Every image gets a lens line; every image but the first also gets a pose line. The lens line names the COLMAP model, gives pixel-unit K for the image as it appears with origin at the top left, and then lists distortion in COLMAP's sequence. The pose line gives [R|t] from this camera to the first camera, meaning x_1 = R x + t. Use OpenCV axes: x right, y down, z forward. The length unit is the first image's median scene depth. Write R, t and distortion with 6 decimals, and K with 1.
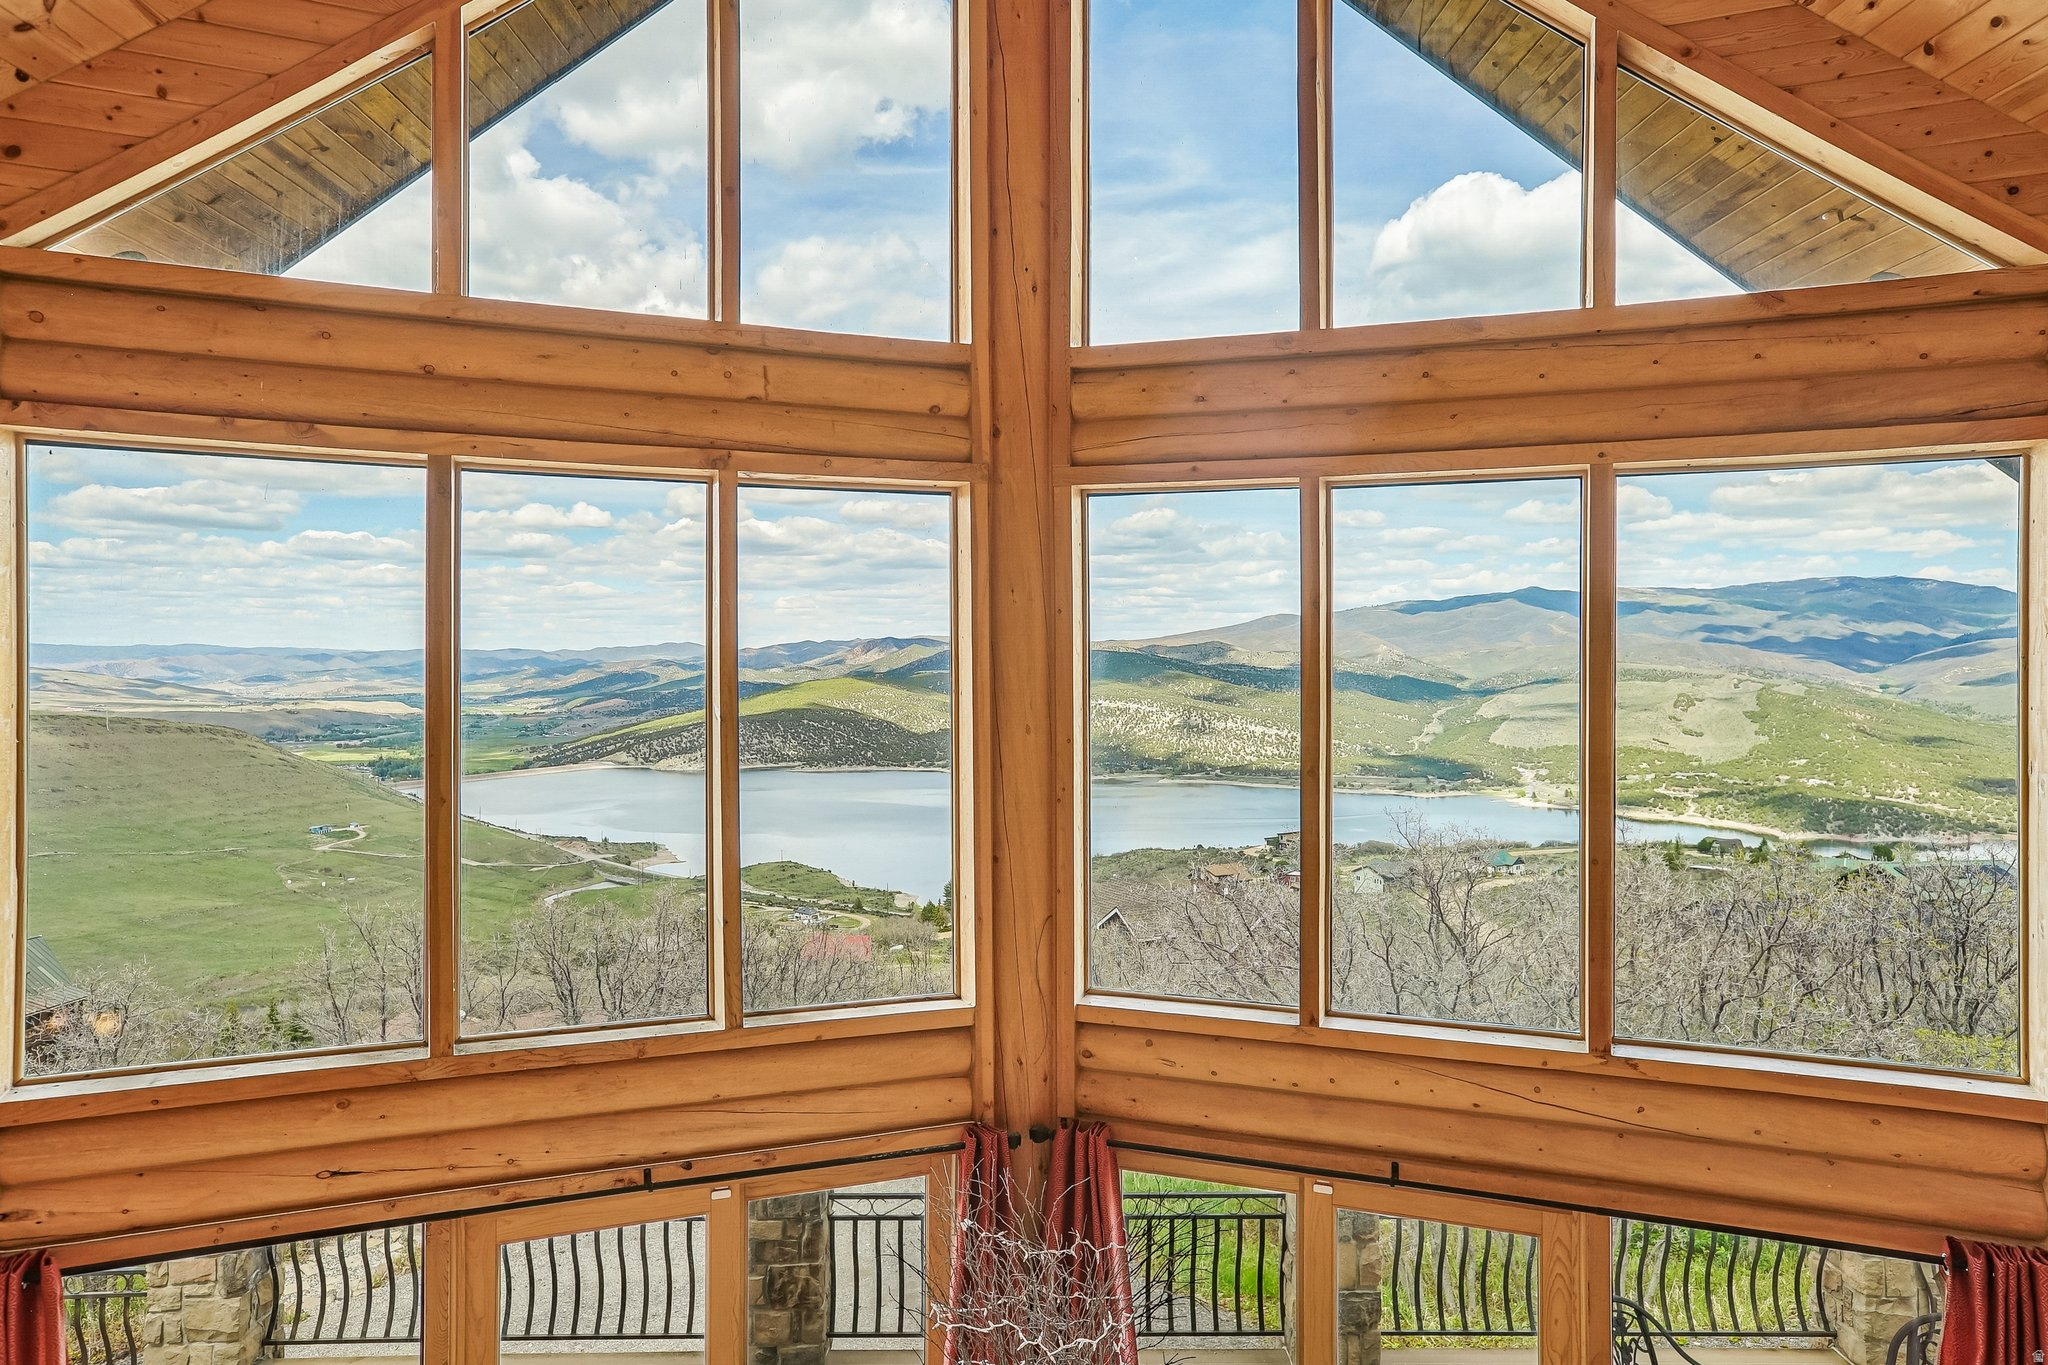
lens RADIAL K [[1328.6, 0, 1027.0], [0, 1328.6, 678.6], [0, 0, 1]] dist [-0.004096, 0.040746]
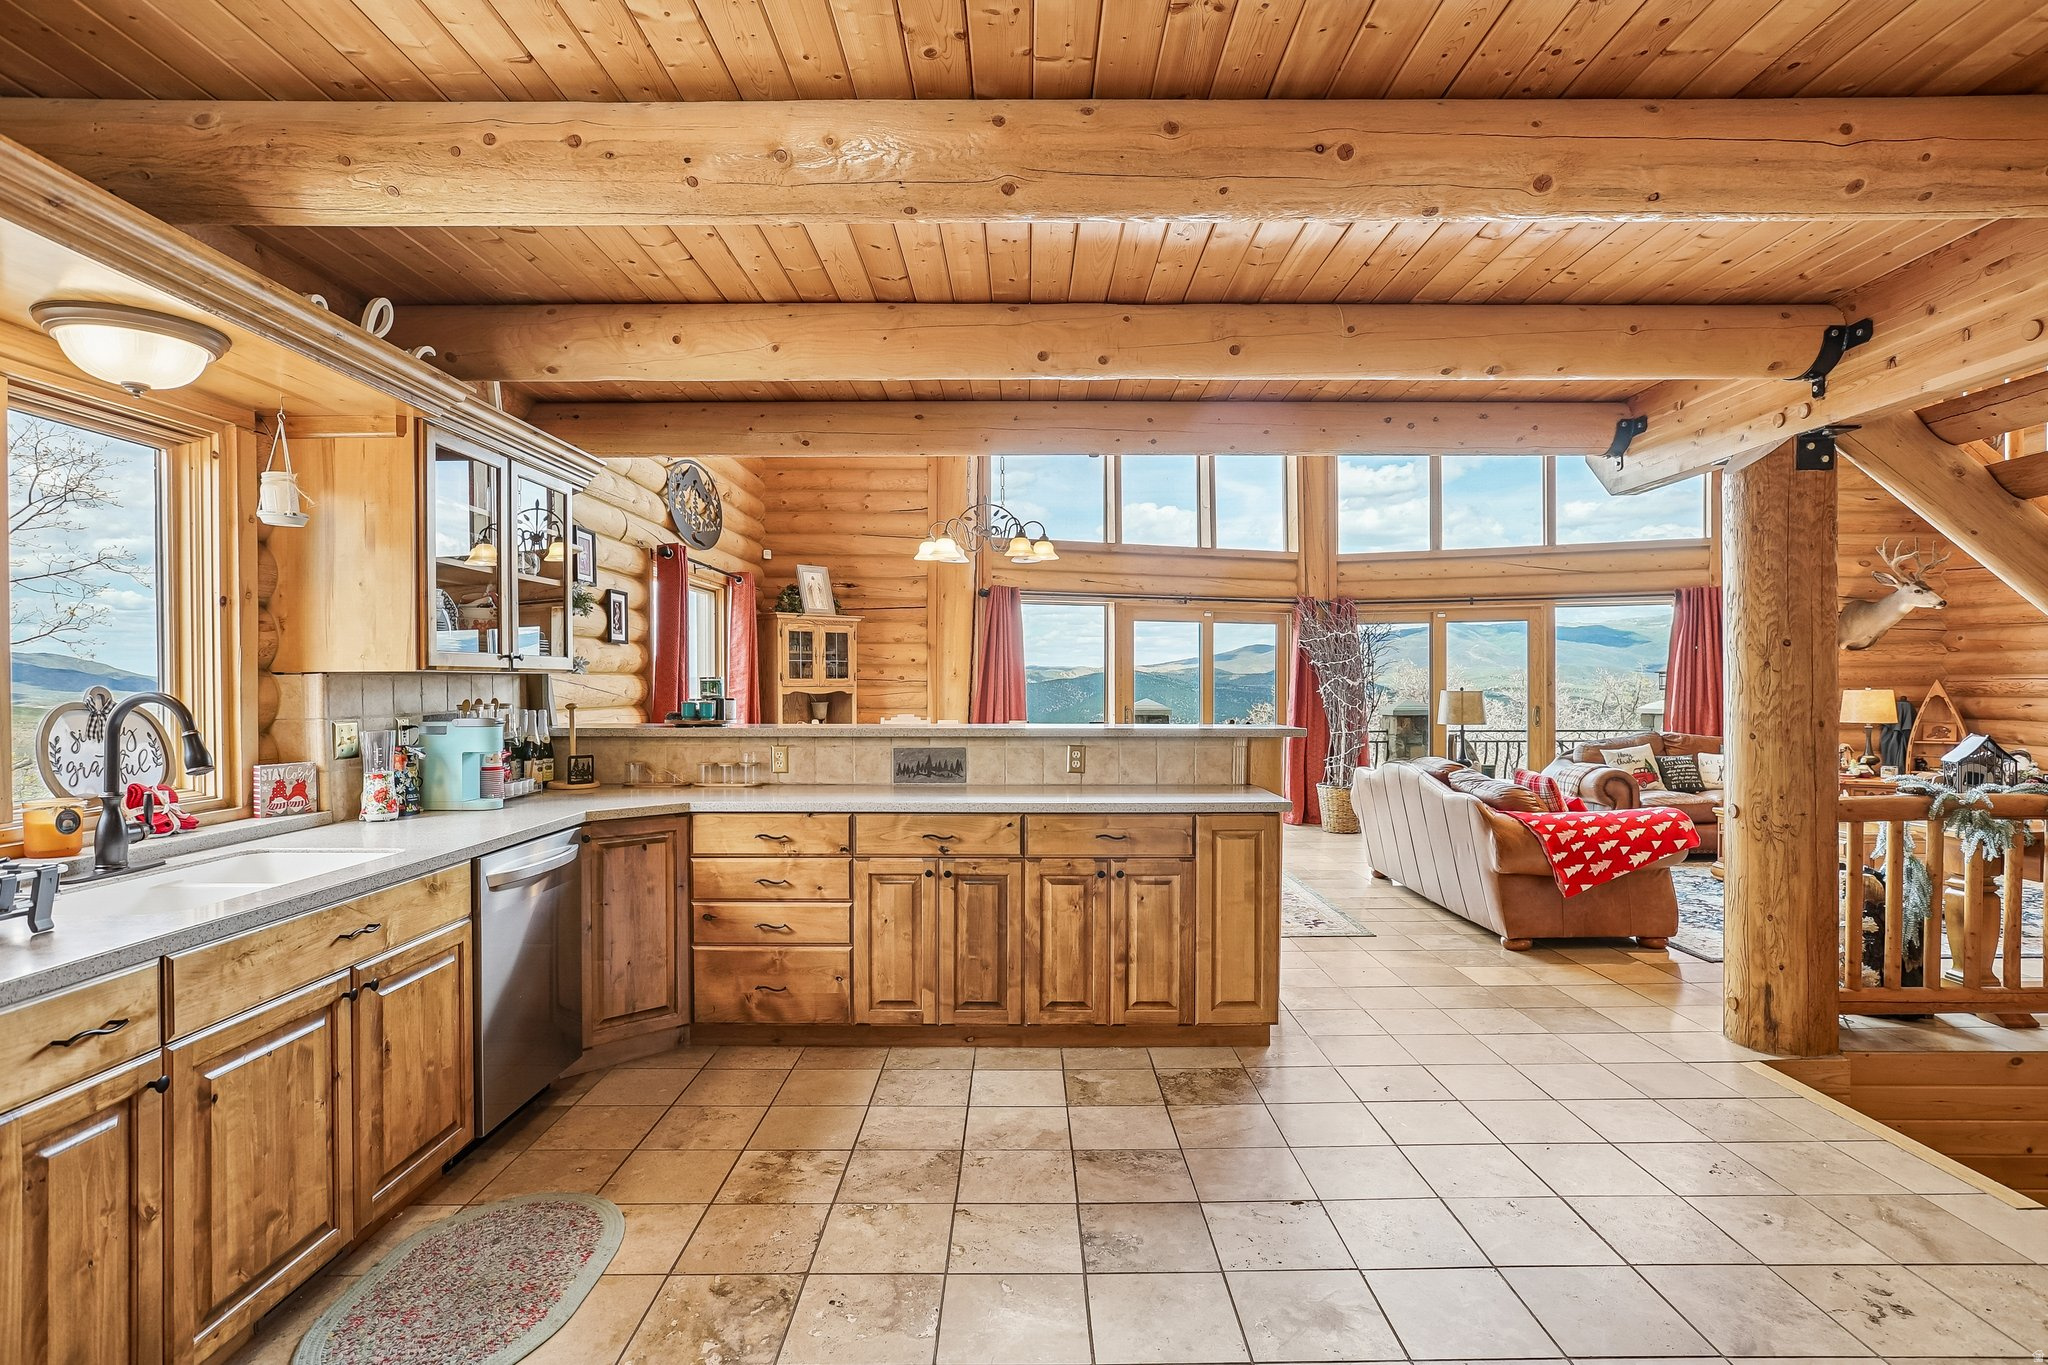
lens RADIAL K [[1039.7, 0, 1027.8], [0, 1039.7, 693.0], [0, 0, 1]] dist [-0.055885, 0.036175]
pose [[0.999565, -0.004674, -0.029135, -0.490471], [0.004693, 0.999989, 0.000583, 0.508345], [0.029132, -0.000720, 0.999575, -0.949432]]
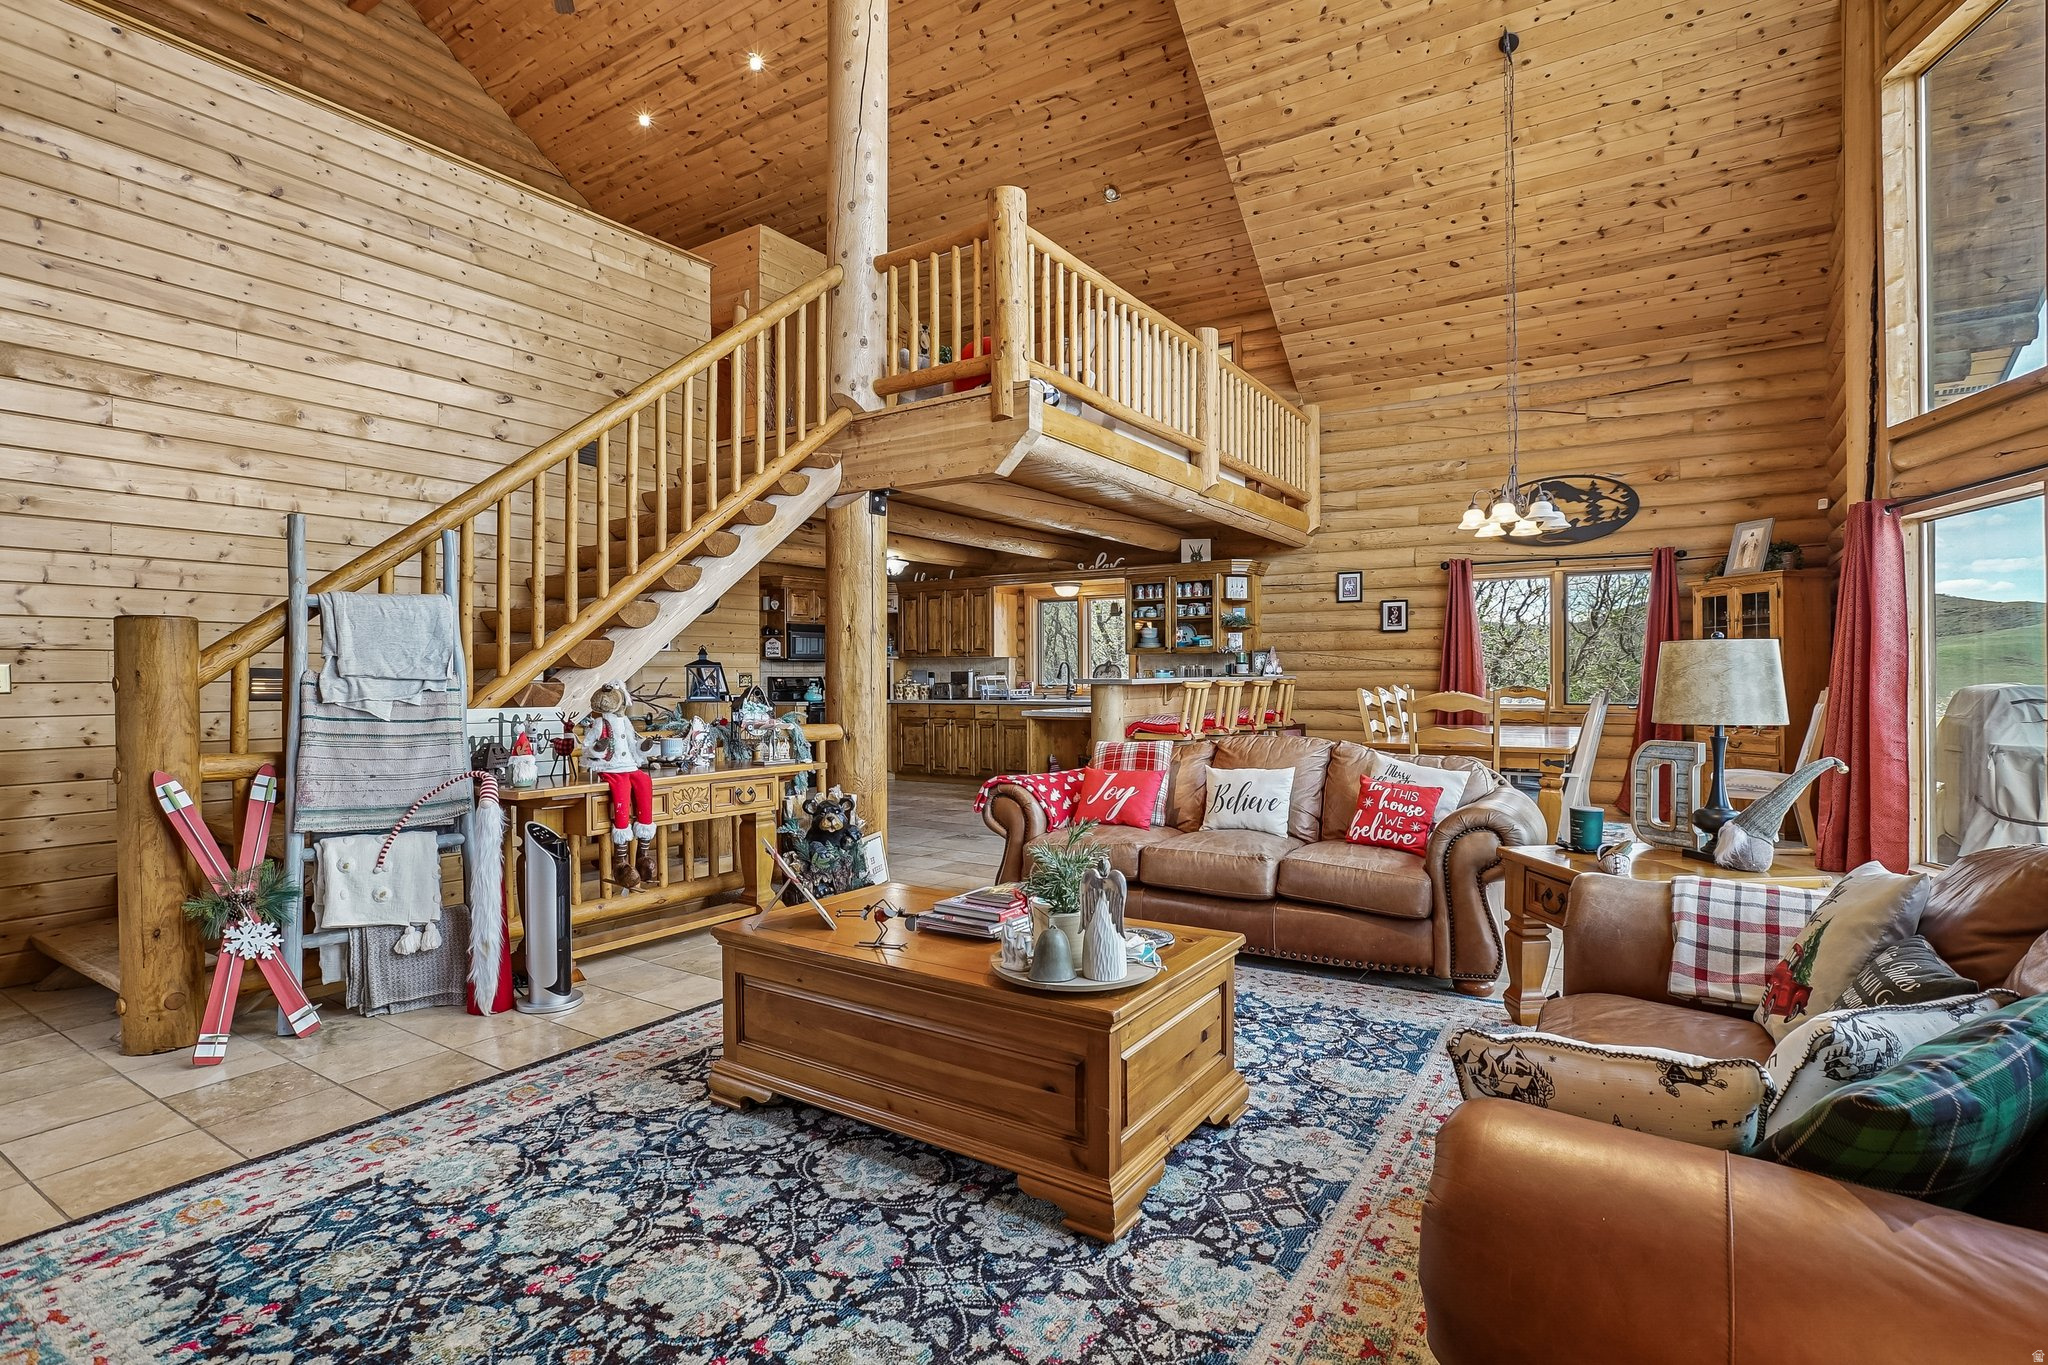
lens RADIAL K [[980.9, 0, 1034.2], [0, 980.9, 677.6], [0, 0, 1]] dist [-0.048400, 0.025351]
pose [[-0.564333, 0.001148, -0.825546, 0.839787], [-0.005575, 0.999971, 0.005201, 0.530413], [0.825528, 0.007537, -0.564310, 0.600950]]
